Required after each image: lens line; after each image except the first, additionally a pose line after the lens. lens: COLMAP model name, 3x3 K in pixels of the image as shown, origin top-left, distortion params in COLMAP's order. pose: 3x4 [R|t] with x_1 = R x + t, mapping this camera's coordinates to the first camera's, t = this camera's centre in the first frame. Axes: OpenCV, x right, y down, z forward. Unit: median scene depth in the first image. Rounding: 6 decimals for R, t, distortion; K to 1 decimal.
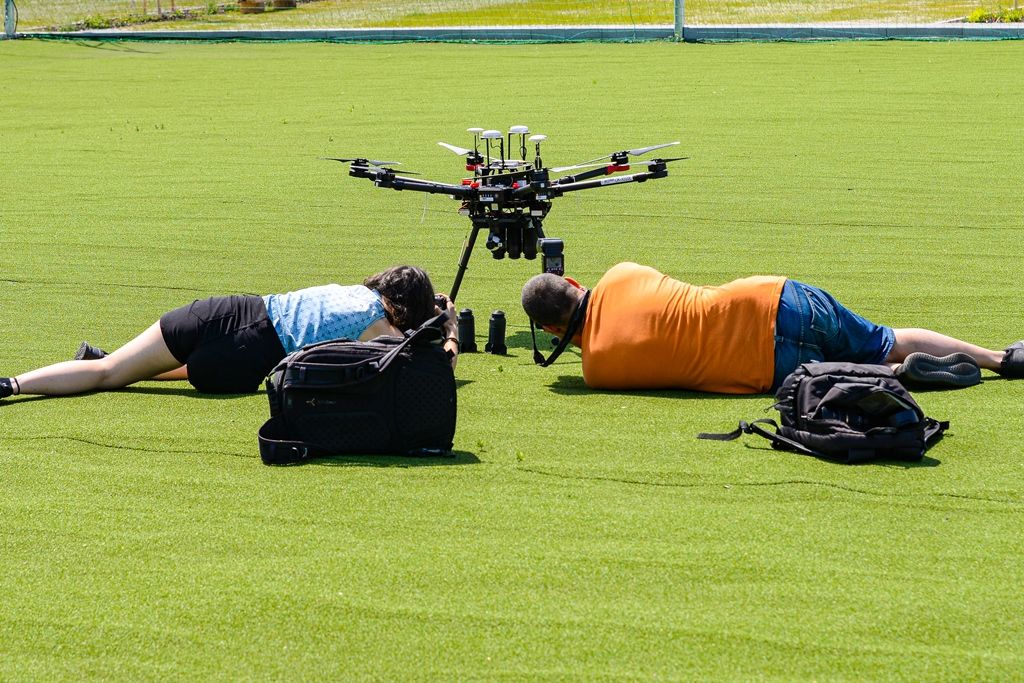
lens RADIAL K [[3108.2, 0, 534.6], [0, 3108.2, 341.0], [0, 0, 1]] dist [-0.111864, -0.854845]
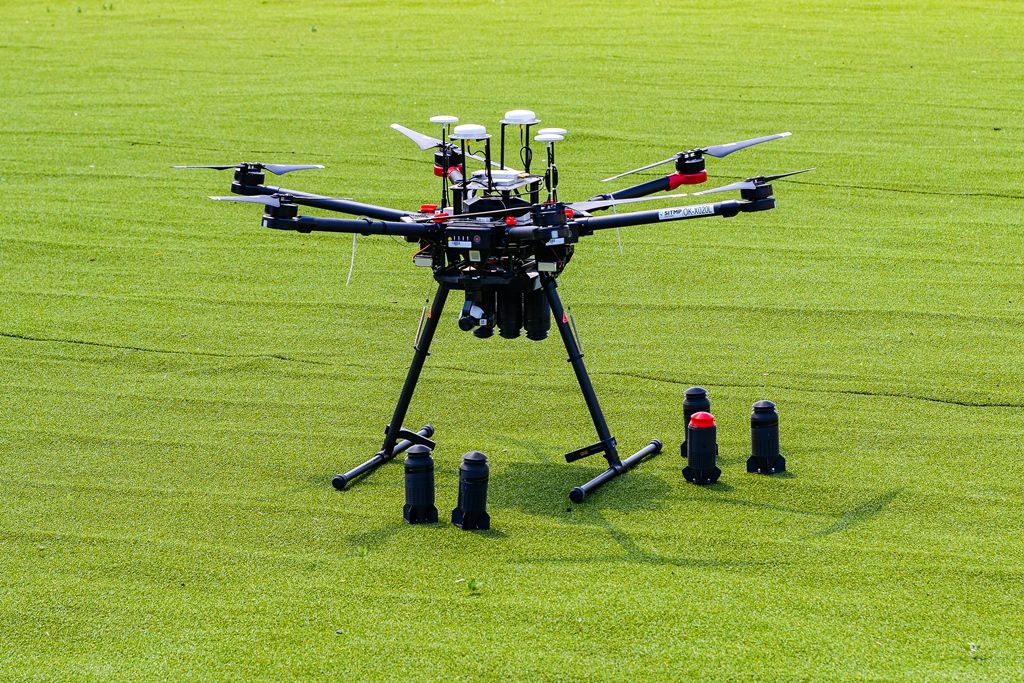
lens RADIAL K [[3108.2, 0, 534.6], [0, 3108.2, 341.0], [0, 0, 1]] dist [-0.111864, -0.854845]
pose [[0.999821, 0.010384, -0.015802, 0.007600], [-0.009512, 0.998480, 0.054294, -0.058498], [0.016342, -0.054134, 0.998400, 0.418153]]
